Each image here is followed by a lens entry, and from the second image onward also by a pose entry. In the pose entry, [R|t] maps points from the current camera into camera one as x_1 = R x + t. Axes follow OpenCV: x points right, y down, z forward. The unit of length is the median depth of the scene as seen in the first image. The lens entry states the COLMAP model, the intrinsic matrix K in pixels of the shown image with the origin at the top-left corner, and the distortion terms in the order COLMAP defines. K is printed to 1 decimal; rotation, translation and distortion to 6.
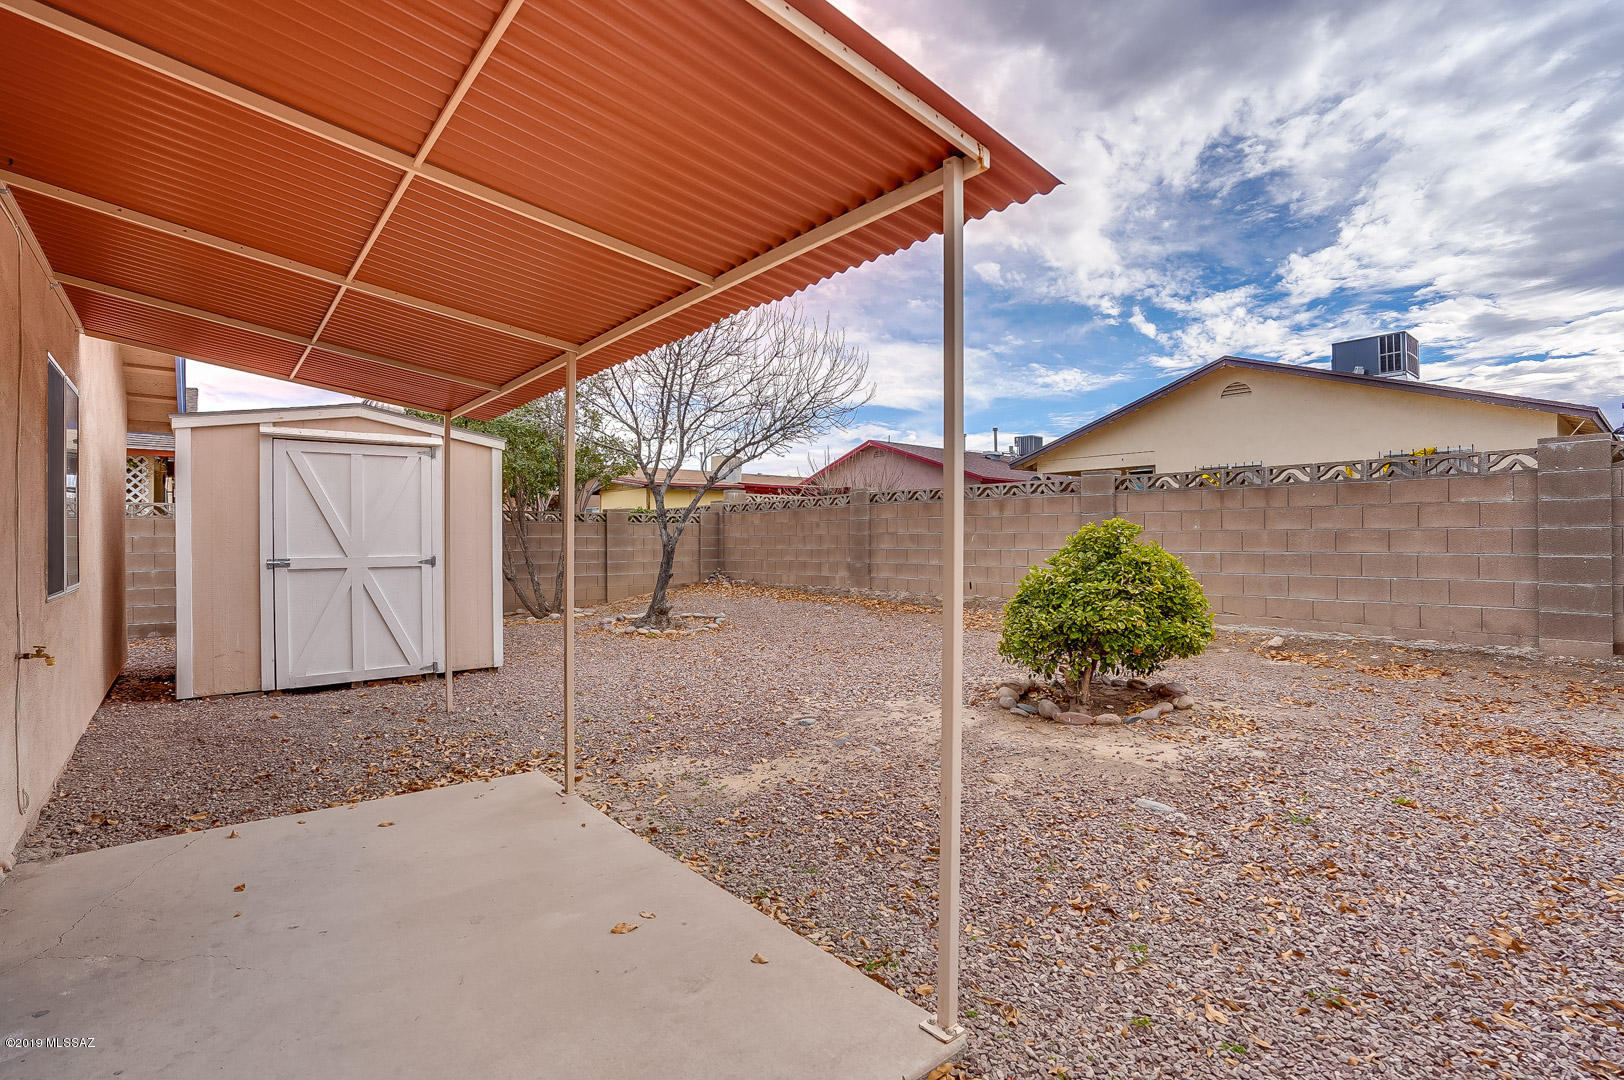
lens RADIAL K [[766.3, 0, 808.2], [0, 766.3, 540.0], [0, 0, 1]] dist [-0.039822, 0.011798]
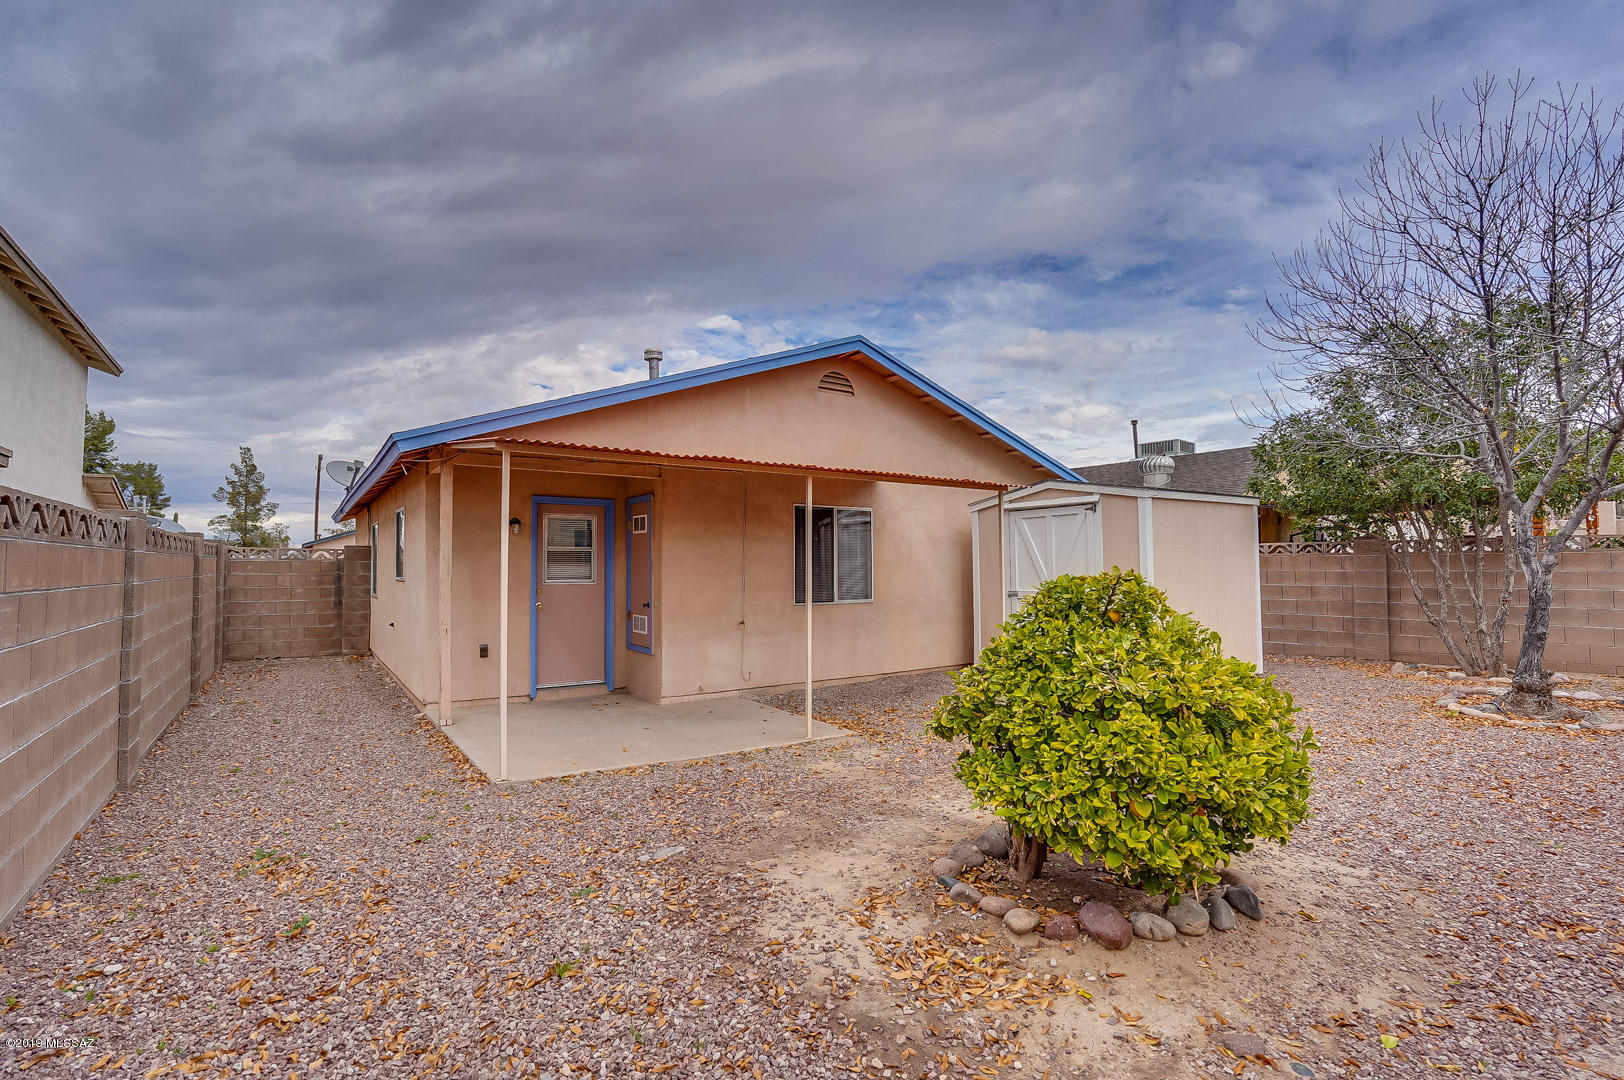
lens RADIAL K [[766.3, 0, 806.4], [0, 766.3, 537.9], [0, 0, 1]] dist [-0.039822, 0.011798]
pose [[-0.103785, -0.038131, -0.993869, 0.889926], [0.002193, 0.999254, -0.038567, -0.024282], [0.994597, -0.006182, -0.103624, 0.775642]]
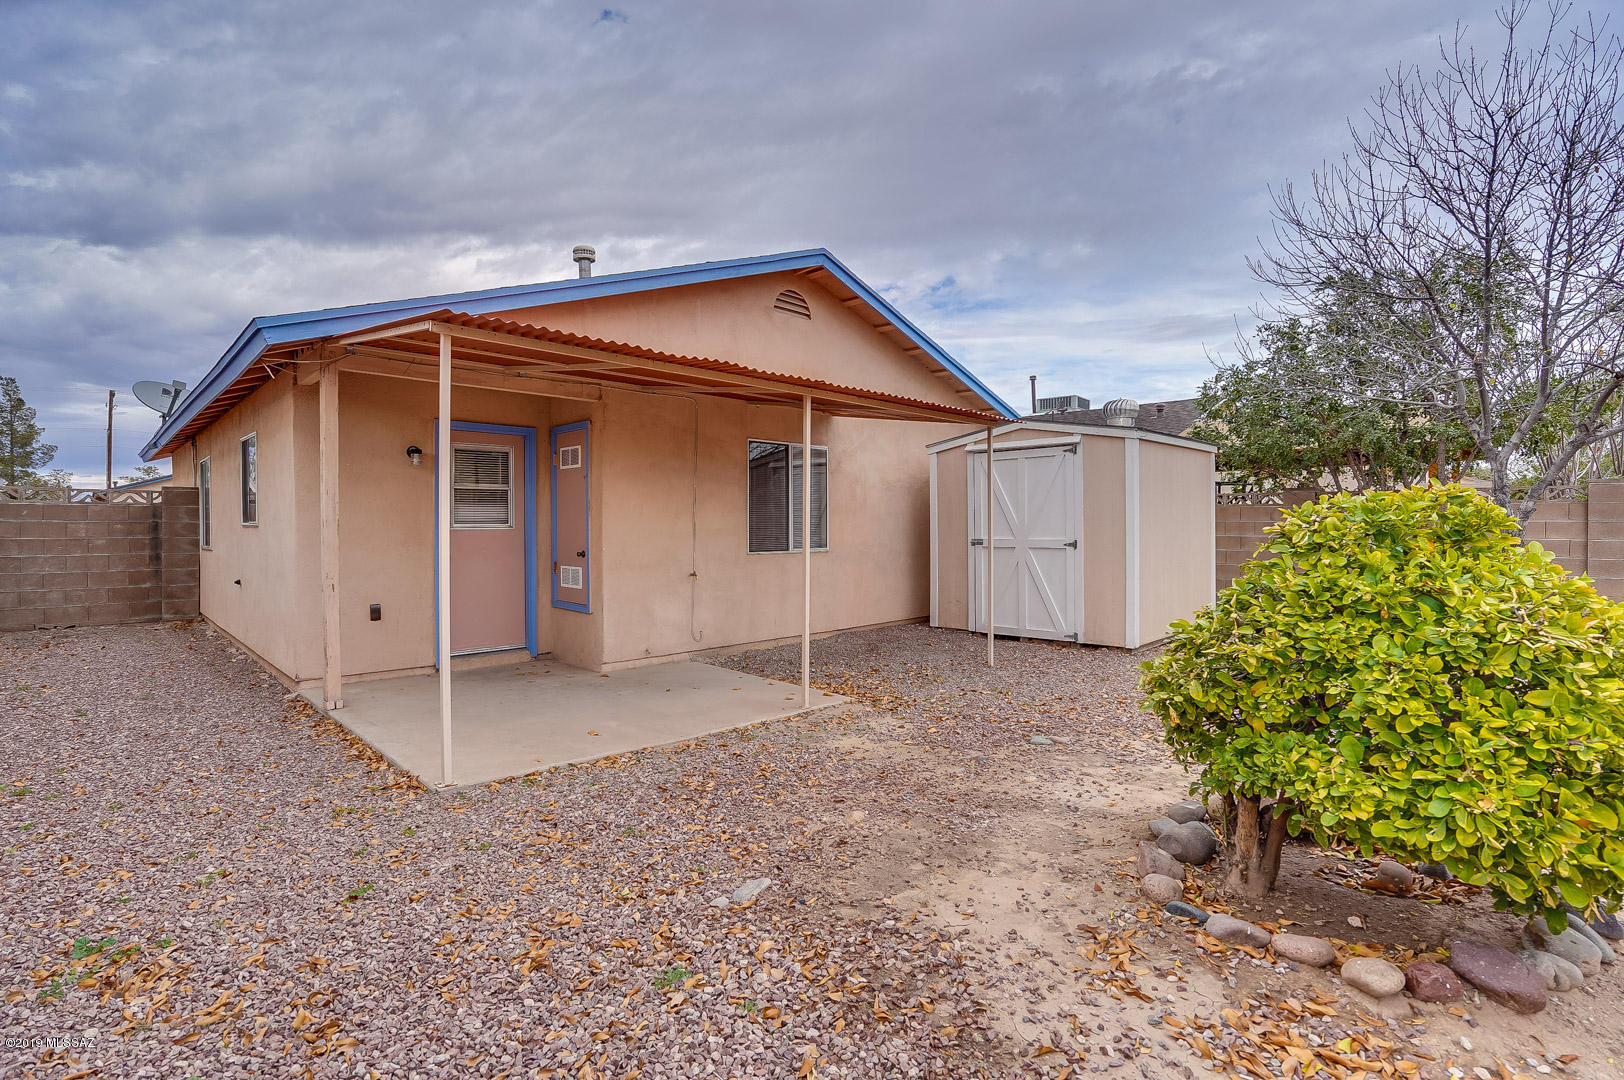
lens RADIAL K [[766.3, 0, 812.3], [0, 766.3, 527.9], [0, 0, 1]] dist [-0.039822, 0.011798]
pose [[0.077285, 0.004622, -0.996998, 0.711999], [-0.000739, 0.999989, 0.004578, -0.001599], [0.997009, 0.000383, 0.077287, 0.598718]]
